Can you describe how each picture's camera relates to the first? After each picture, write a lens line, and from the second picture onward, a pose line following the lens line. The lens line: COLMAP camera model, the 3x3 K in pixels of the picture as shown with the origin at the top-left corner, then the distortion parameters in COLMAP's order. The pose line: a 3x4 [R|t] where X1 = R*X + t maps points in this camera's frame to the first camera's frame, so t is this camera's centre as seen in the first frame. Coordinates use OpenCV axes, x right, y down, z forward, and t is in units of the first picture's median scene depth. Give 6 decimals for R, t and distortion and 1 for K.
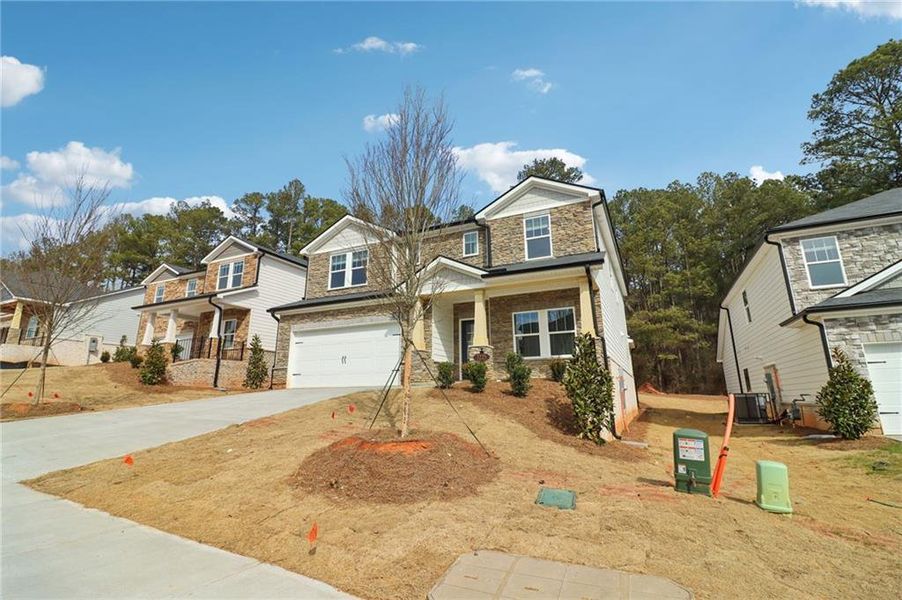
lens RADIAL K [[417.9, 0, 452.1], [0, 417.9, 283.6], [0, 0, 1]] dist [-0.002804, -0.000194]
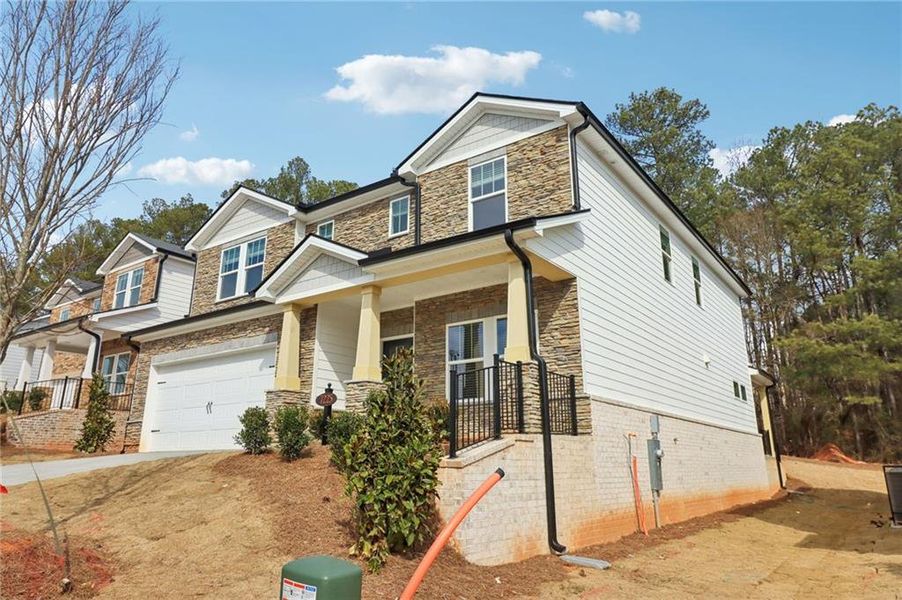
lens RADIAL K [[605.6, 0, 452.0], [0, 605.6, 279.9], [0, 0, 1]] dist [0.005650, -0.001341]
pose [[0.983260, -0.046269, -0.176236, 0.295259], [0.040895, 0.998585, -0.034009, 0.034531], [0.177560, 0.026233, 0.983760, 0.148973]]
